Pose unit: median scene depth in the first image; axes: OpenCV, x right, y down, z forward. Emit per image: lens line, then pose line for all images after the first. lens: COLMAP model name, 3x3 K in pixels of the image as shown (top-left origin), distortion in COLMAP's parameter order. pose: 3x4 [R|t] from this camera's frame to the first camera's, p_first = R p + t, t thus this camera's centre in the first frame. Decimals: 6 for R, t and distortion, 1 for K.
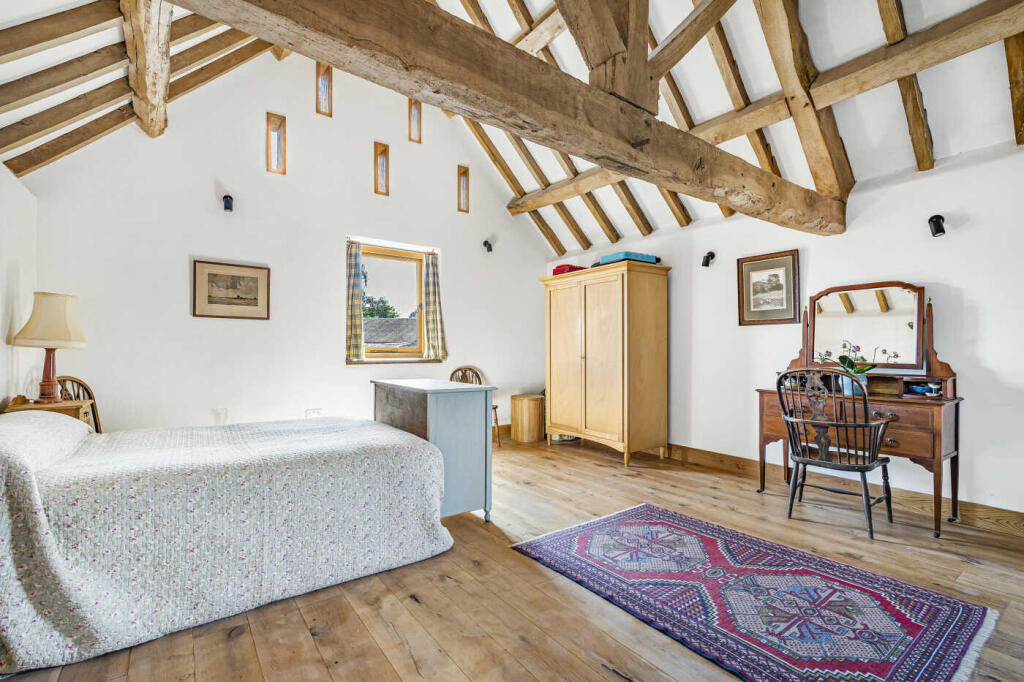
lens RADIAL K [[463.4, 0, 513.8], [0, 463.4, 354.6], [0, 0, 1]] dist [0.008450, 0.000018]
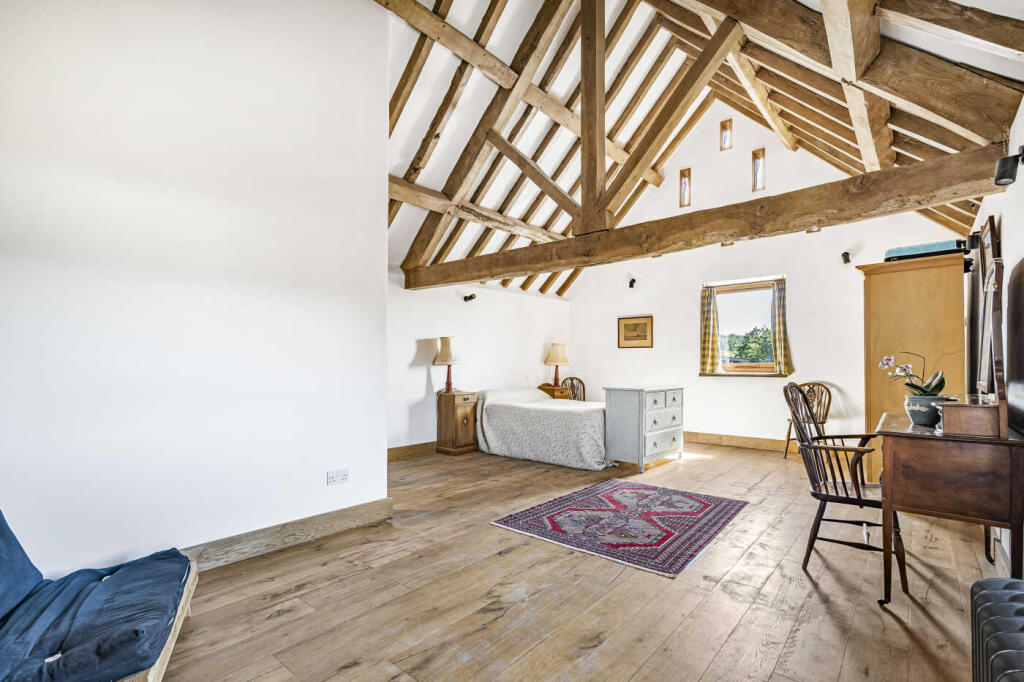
lens RADIAL K [[475.3, 0, 512.7], [0, 475.3, 368.3], [0, 0, 1]] dist [0.004388, 0.000402]
pose [[0.222886, 0.004437, -0.974834, 1.645937], [-0.010173, 0.999946, 0.002225, 0.000521], [0.974791, 0.009421, 0.222919, 0.231773]]
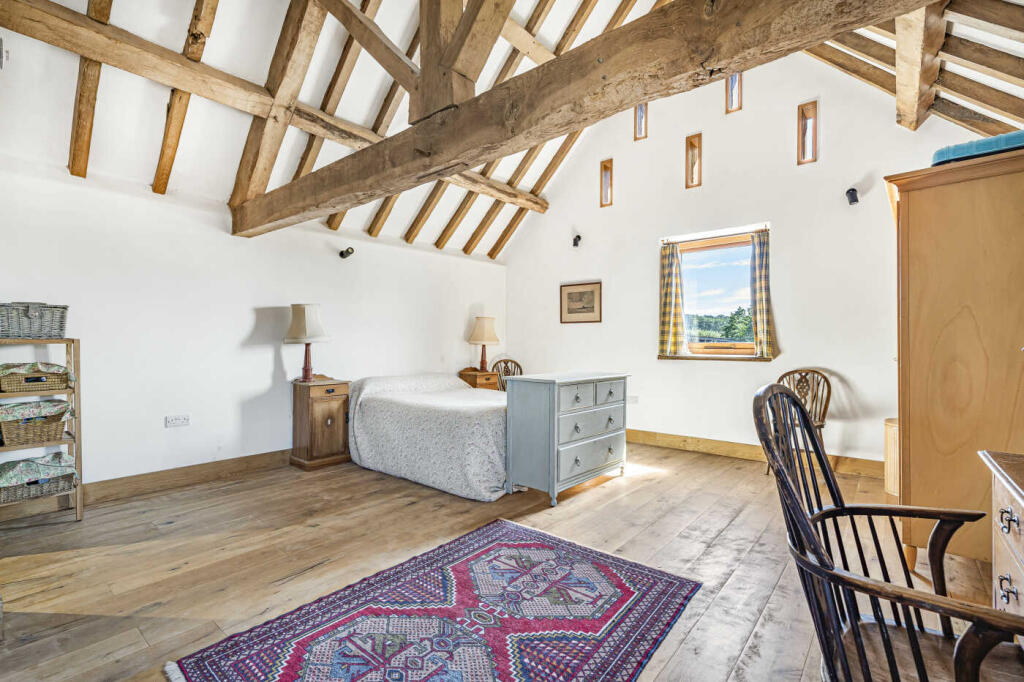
lens RADIAL K [[463.7, 0, 515.6], [0, 463.7, 348.0], [0, 0, 1]] dist [0.006945, 0.000021]
pose [[0.238899, 0.004975, -0.971032, 1.090707], [-0.012731, 0.999917, 0.001990, -0.004307], [0.970961, 0.011886, 0.238943, 0.757108]]
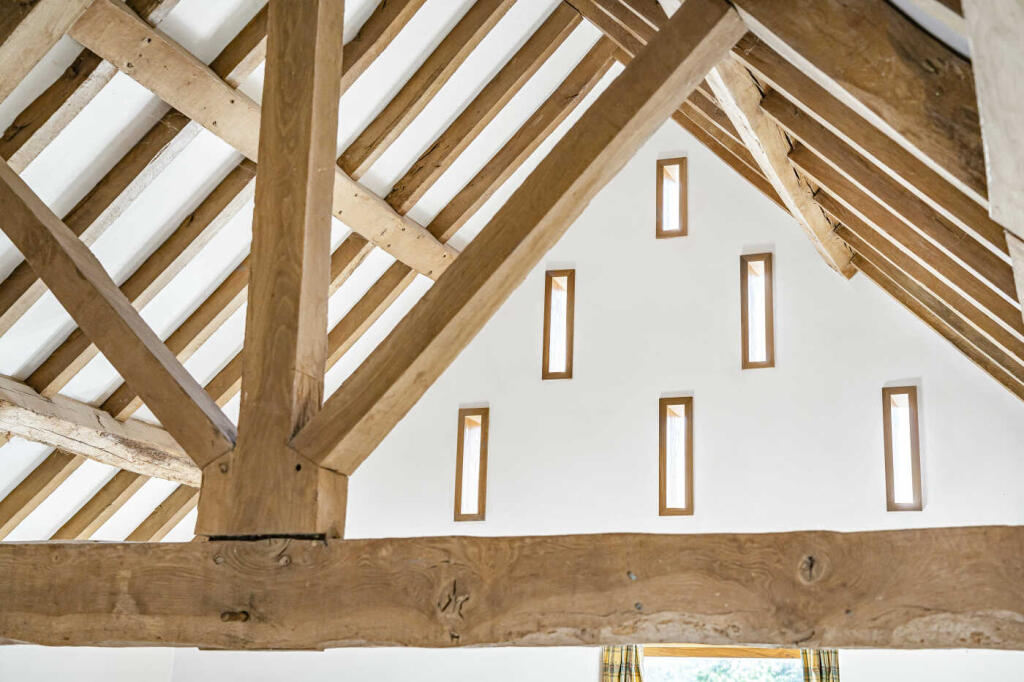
lens RADIAL K [[1482.0, 0, 537.0], [0, 1482.0, 315.9], [0, 0, 1]] dist [0.025611, 0.073183]
pose [[0.548035, -0.206818, -0.810484, 1.486753], [-0.034552, 0.962526, -0.268979, -0.271205], [0.835741, 0.175414, 0.520352, 0.281995]]
